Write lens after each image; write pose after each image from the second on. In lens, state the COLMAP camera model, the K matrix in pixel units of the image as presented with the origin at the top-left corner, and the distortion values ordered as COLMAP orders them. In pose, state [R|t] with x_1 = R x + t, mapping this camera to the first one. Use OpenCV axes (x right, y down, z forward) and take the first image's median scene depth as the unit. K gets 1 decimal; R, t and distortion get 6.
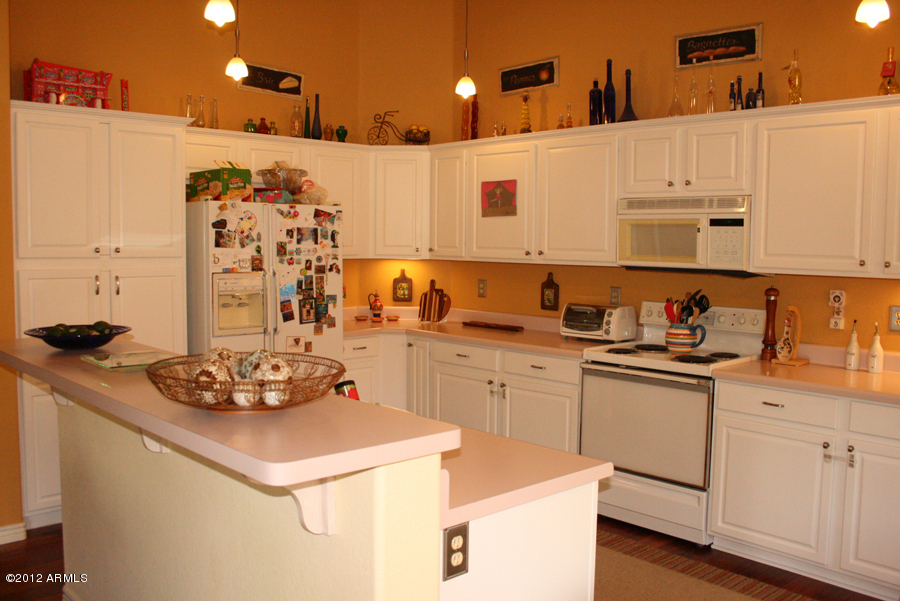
lens RADIAL K [[798.3, 0, 451.4], [0, 798.3, 297.6], [0, 0, 1]] dist [-0.144662, 0.140190]
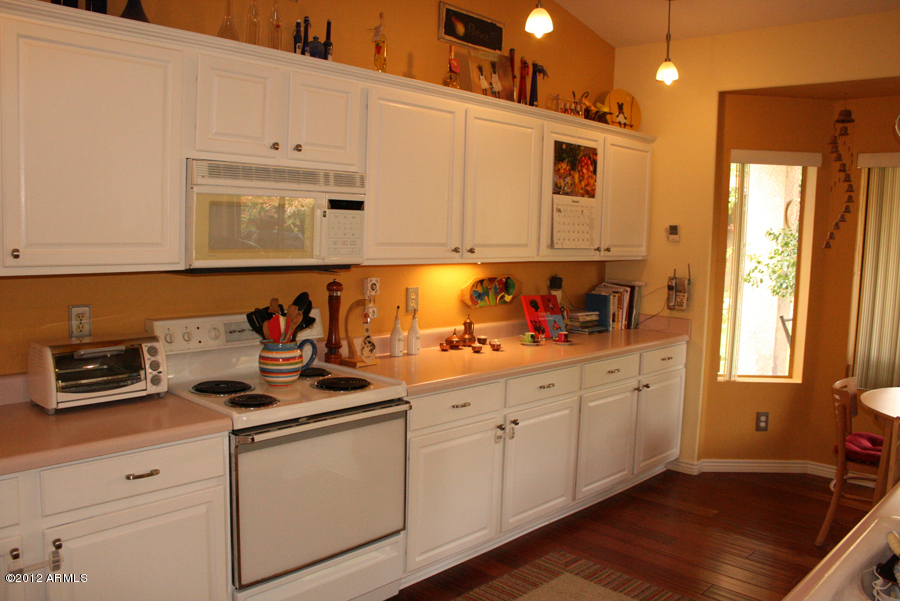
lens RADIAL K [[749.0, 0, 450.0], [0, 749.0, 300.5], [0, 0, 1]] dist [-0.155008, 0.123223]
pose [[-0.060361, -0.114673, 0.991568, -0.356702], [0.041210, 0.992246, 0.117260, -0.072120], [-0.997326, 0.047940, -0.055167, 0.809140]]
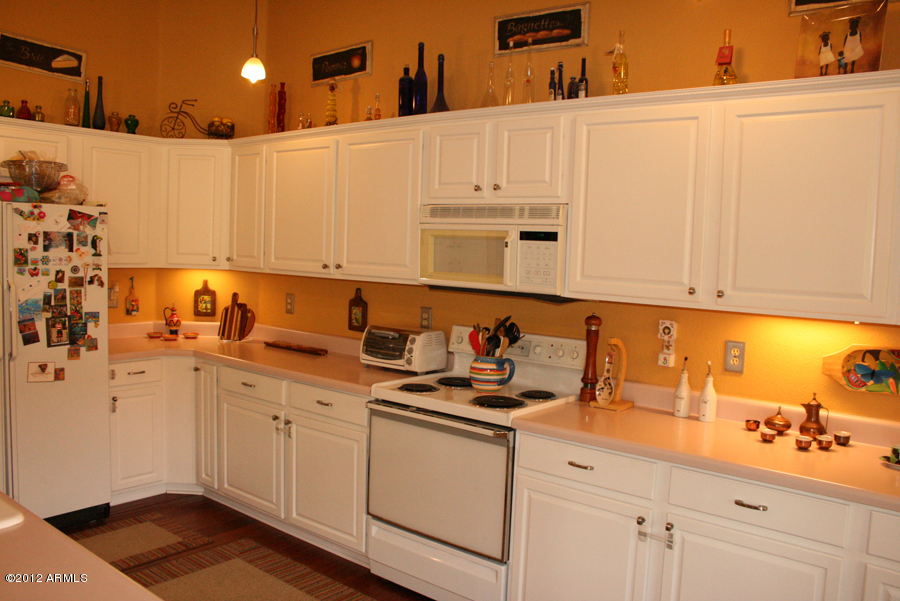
lens RADIAL K [[749.0, 0, 450.0], [0, 749.0, 300.5], [0, 0, 1]] dist [-0.155008, 0.123223]
pose [[0.991690, 0.013713, 0.127917, 0.136746], [-0.014275, 0.999892, 0.003481, -0.025537], [-0.127856, -0.005279, 0.991779, 0.201851]]
